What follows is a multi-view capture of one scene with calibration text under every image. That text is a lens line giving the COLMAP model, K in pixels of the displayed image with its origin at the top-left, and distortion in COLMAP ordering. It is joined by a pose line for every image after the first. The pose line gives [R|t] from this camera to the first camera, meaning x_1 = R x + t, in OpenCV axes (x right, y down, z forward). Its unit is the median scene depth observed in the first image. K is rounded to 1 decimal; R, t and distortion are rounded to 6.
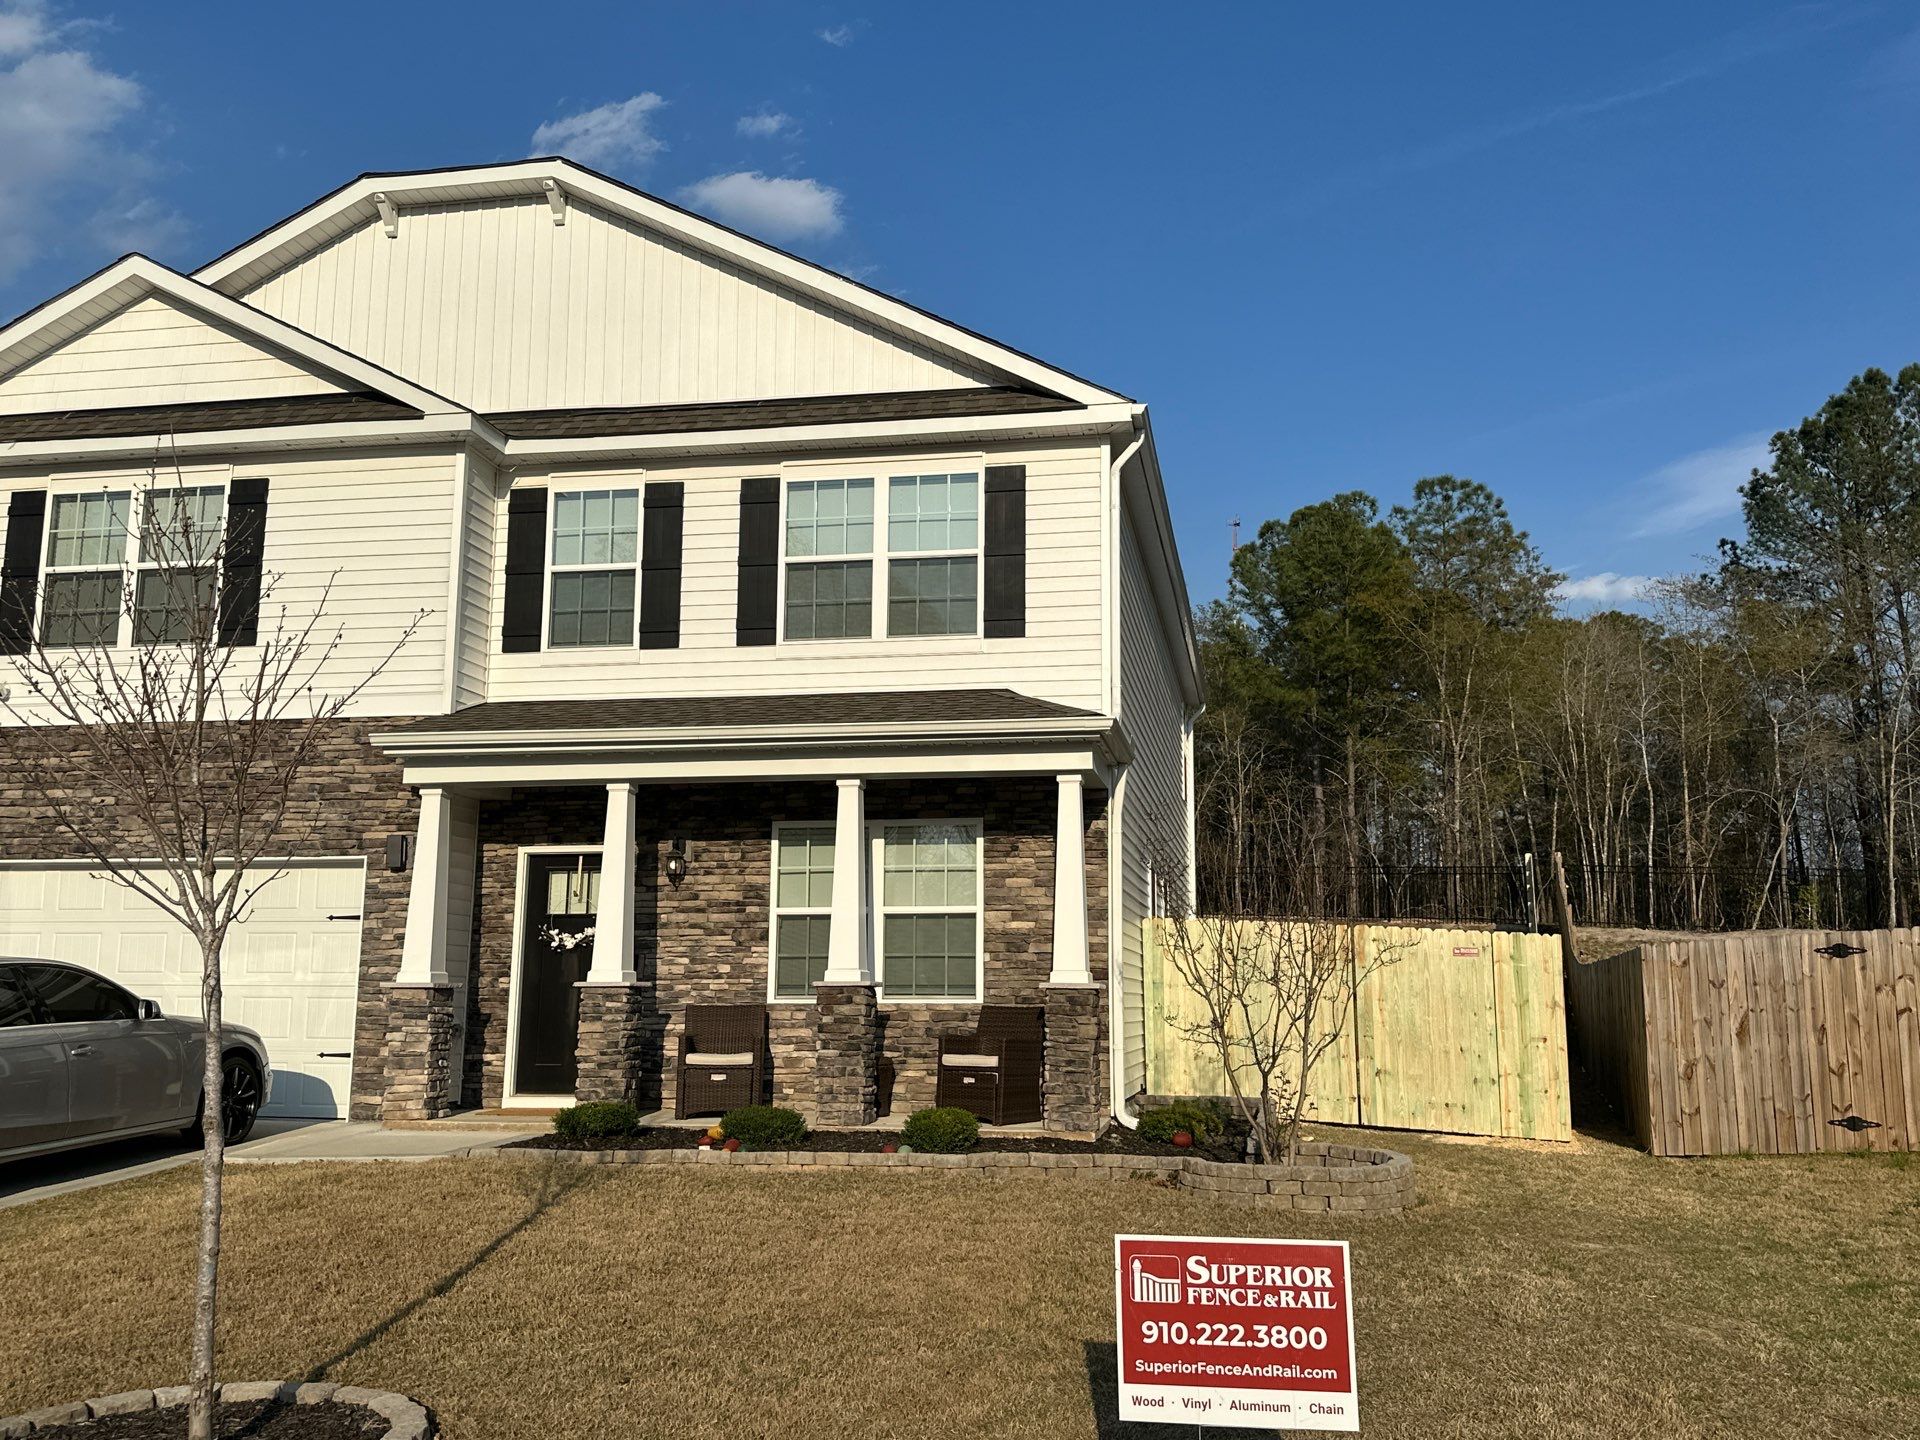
lens RADIAL K [[1775.8, 0, 960.4], [0, 1775.8, 617.1], [0, 0, 1]] dist [-0.006212, -0.221114]
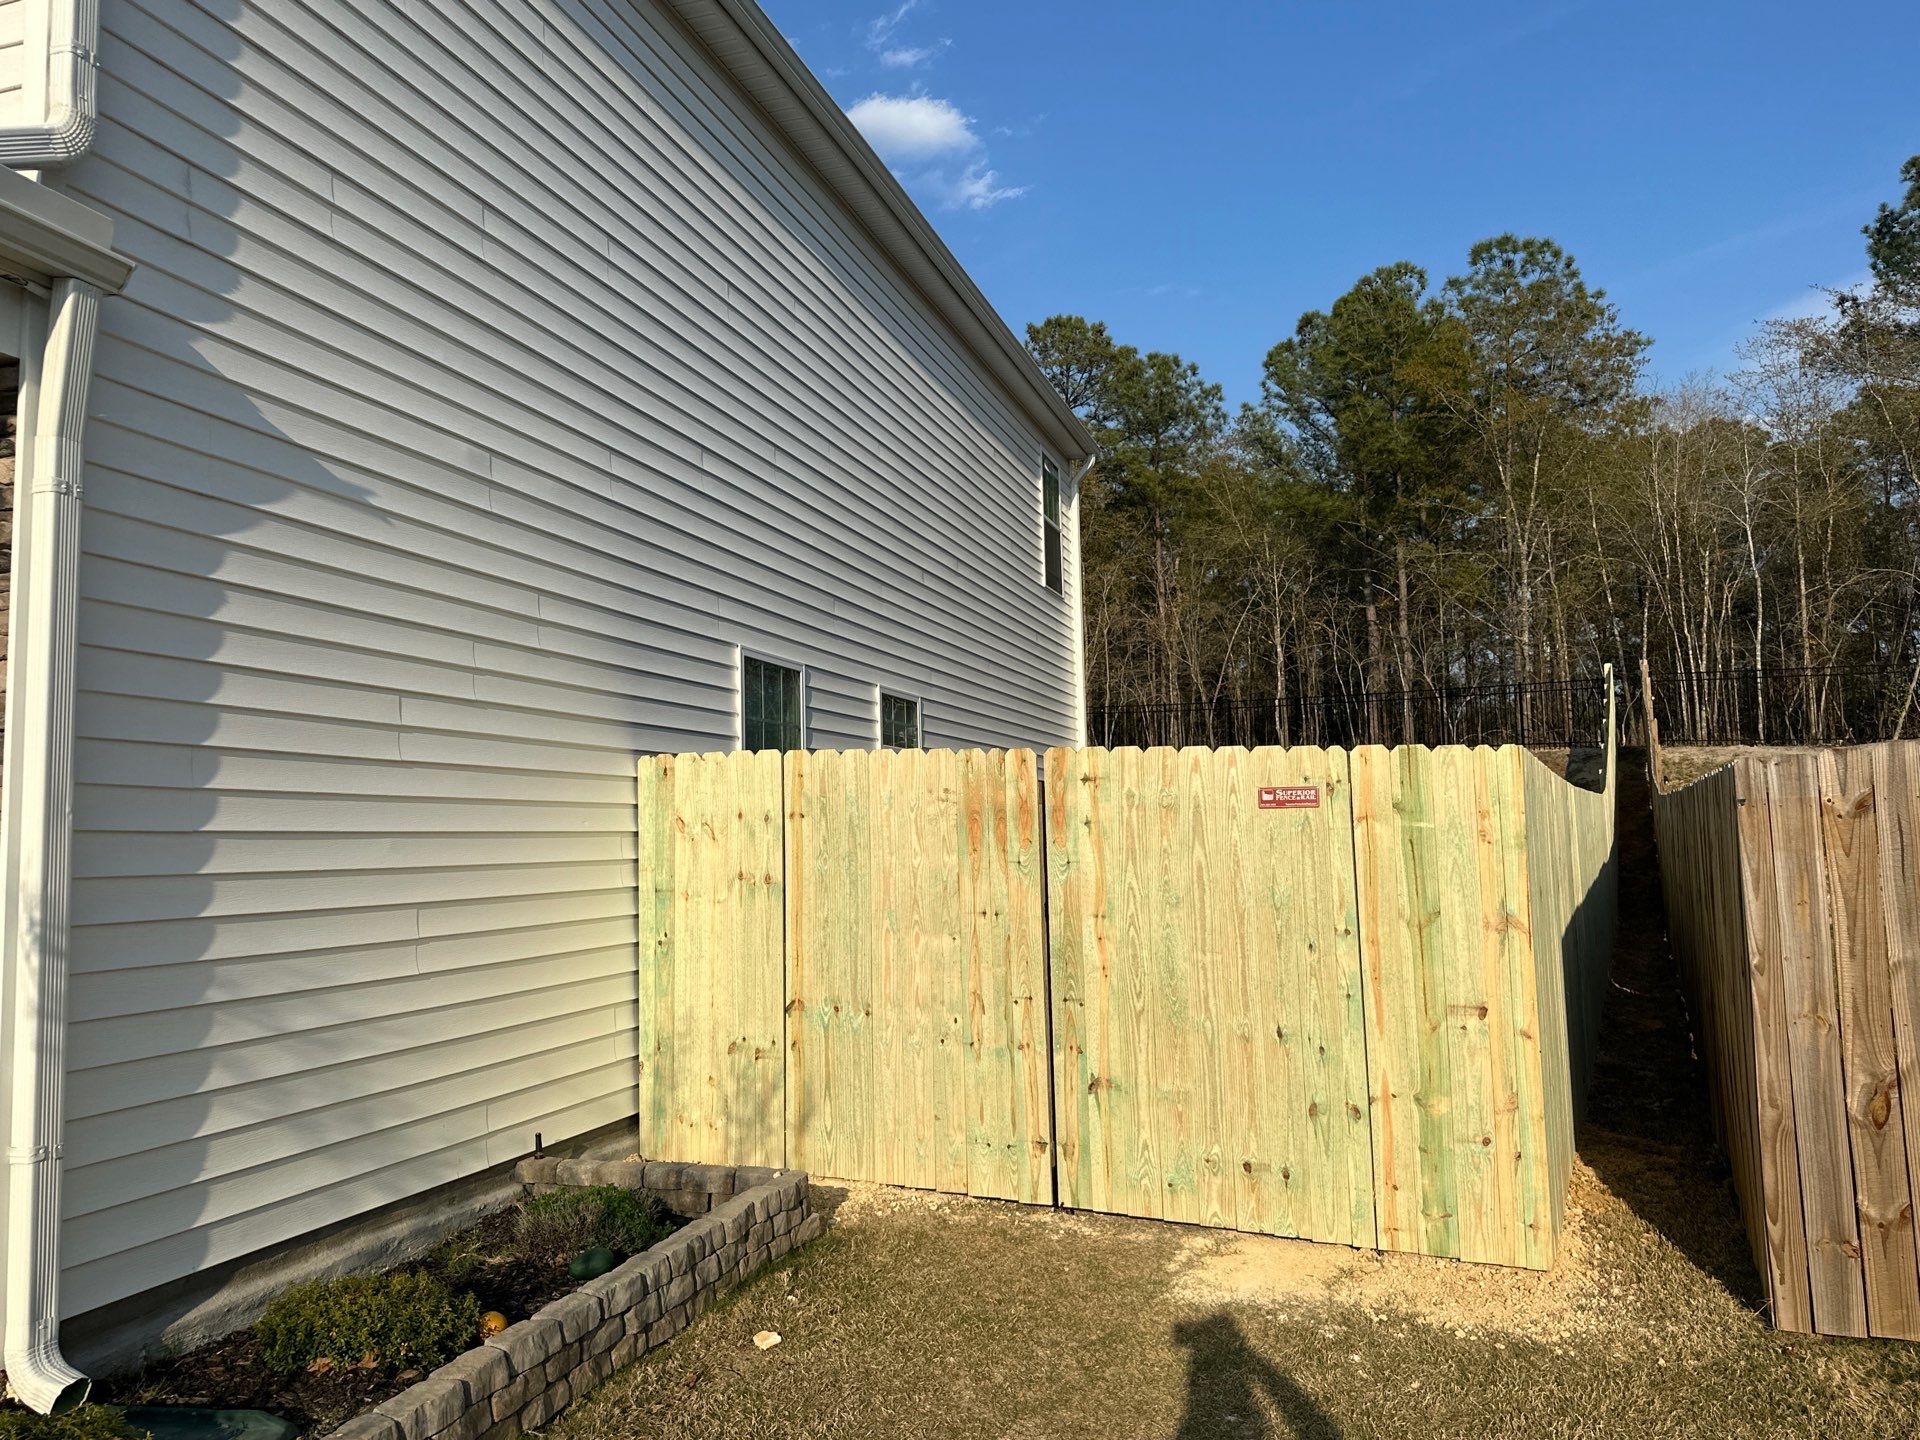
lens RADIAL K [[1594.8, 0, 960.0], [0, 1594.8, 720.0], [0, 0, 1]] dist [0.005456, -0.092999]
pose [[0.993820, -0.054965, -0.096441, 0.088338], [0.067285, 0.989289, 0.129534, 0.042347], [0.088288, -0.135223, 0.986874, 0.225509]]
